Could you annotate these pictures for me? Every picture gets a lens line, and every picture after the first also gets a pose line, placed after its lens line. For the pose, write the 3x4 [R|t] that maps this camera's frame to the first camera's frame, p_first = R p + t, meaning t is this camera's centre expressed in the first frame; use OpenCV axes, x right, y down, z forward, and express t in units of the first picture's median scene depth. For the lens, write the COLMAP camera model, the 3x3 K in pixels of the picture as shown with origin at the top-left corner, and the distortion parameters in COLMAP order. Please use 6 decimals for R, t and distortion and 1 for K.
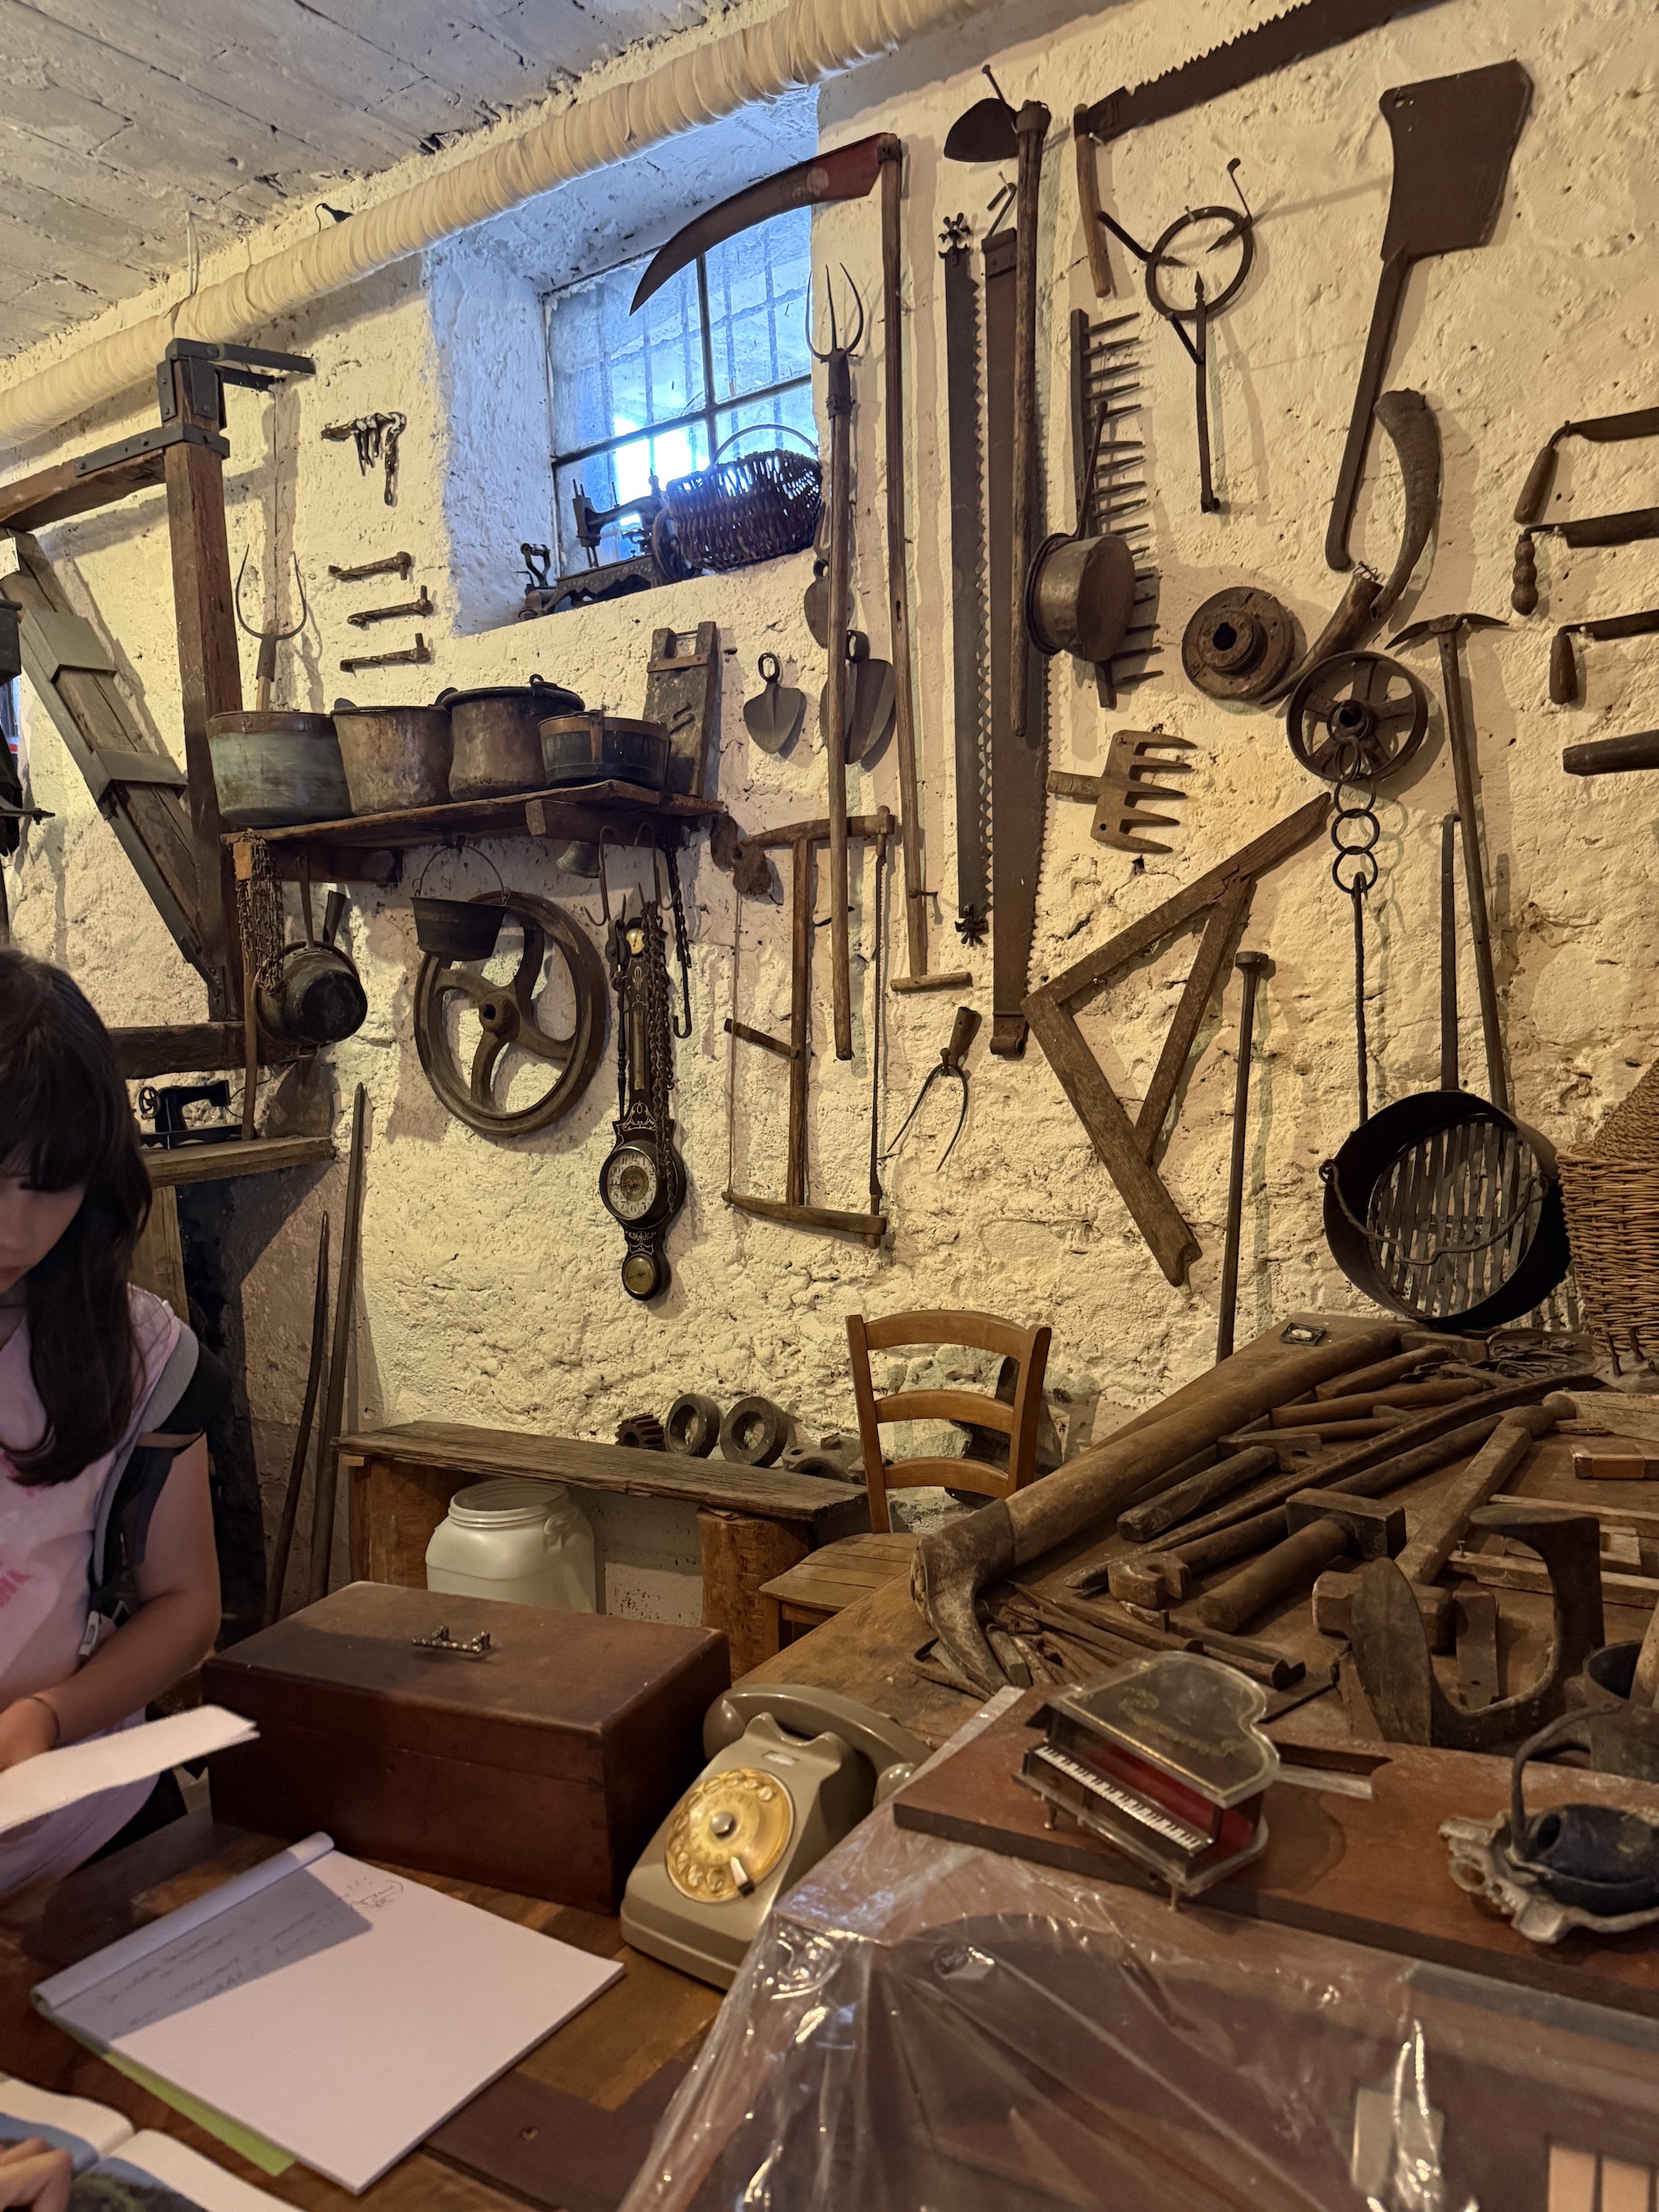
lens RADIAL K [[1496.2, 0, 826.6], [0, 1496.2, 1099.6], [0, 0, 1]] dist [-0.003725, -0.003237]
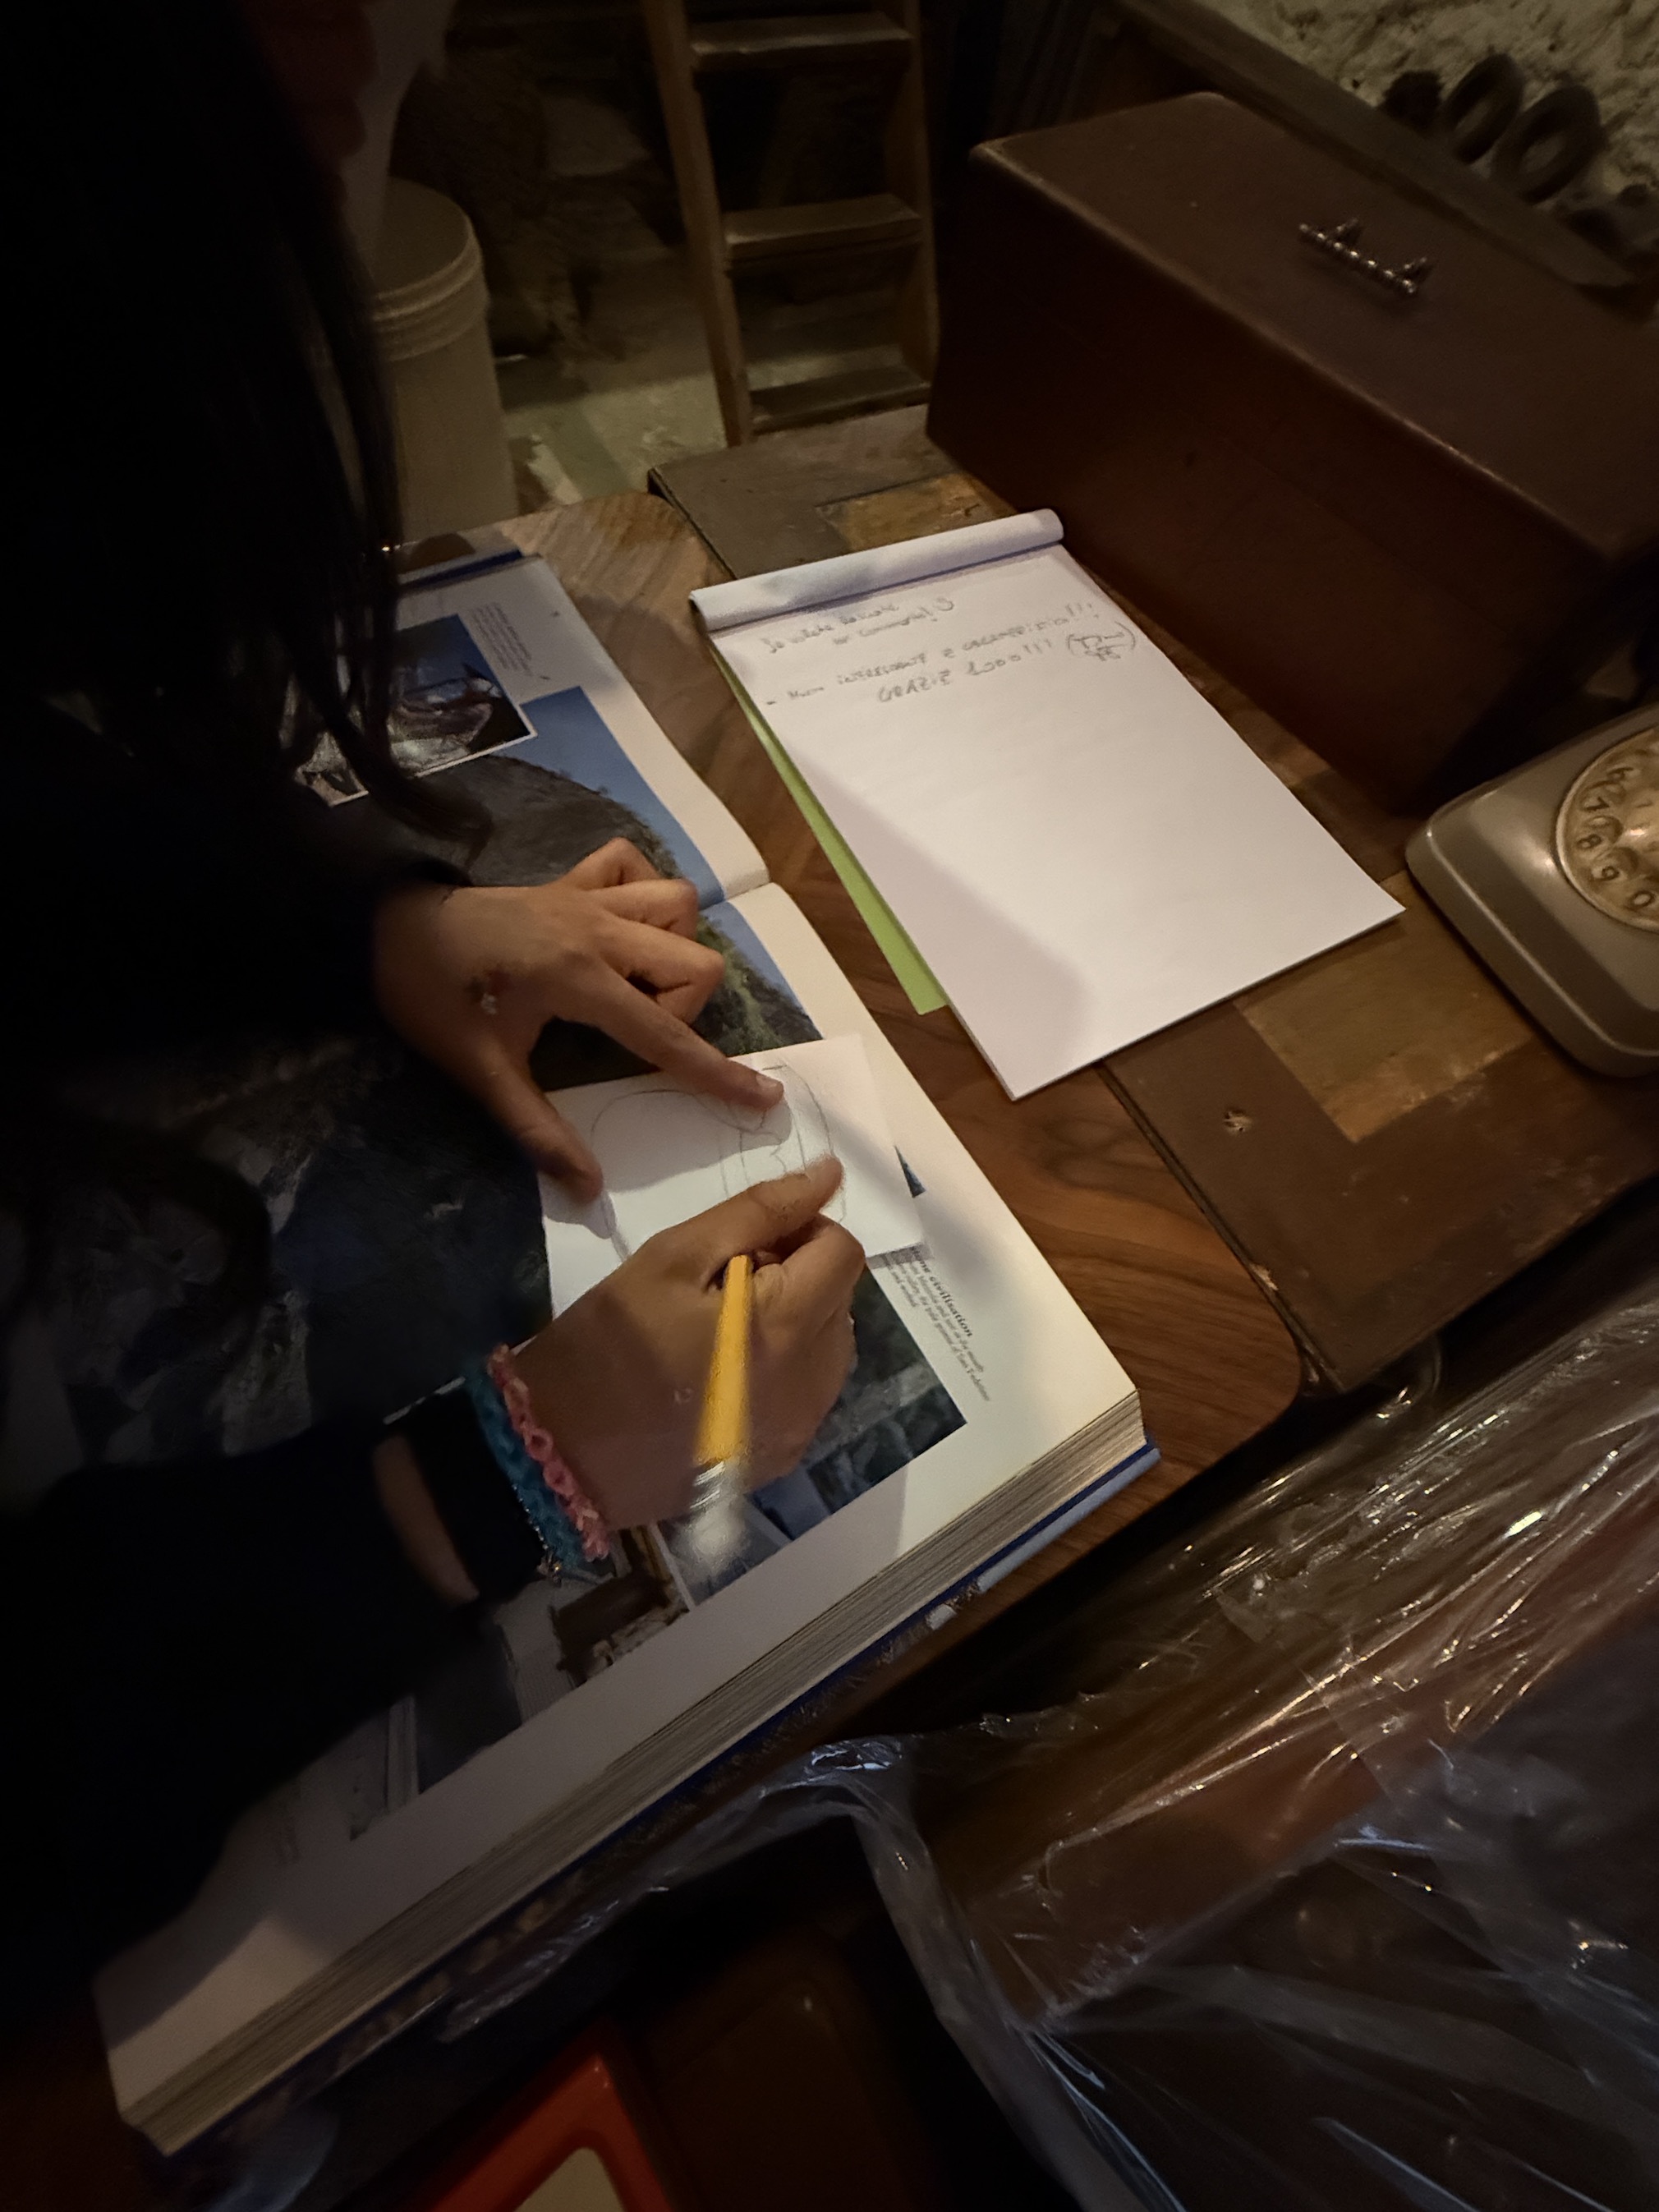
lens RADIAL K [[892.3, 0, 835.6], [0, 892.3, 1102.0], [0, 0, 1]] dist [-0.002326, -0.000012]
pose [[0.864079, 0.493377, -0.099728, -0.257170], [-0.152750, 0.445801, 0.882003, 0.264208], [0.479619, -0.746887, 0.460571, 0.556959]]
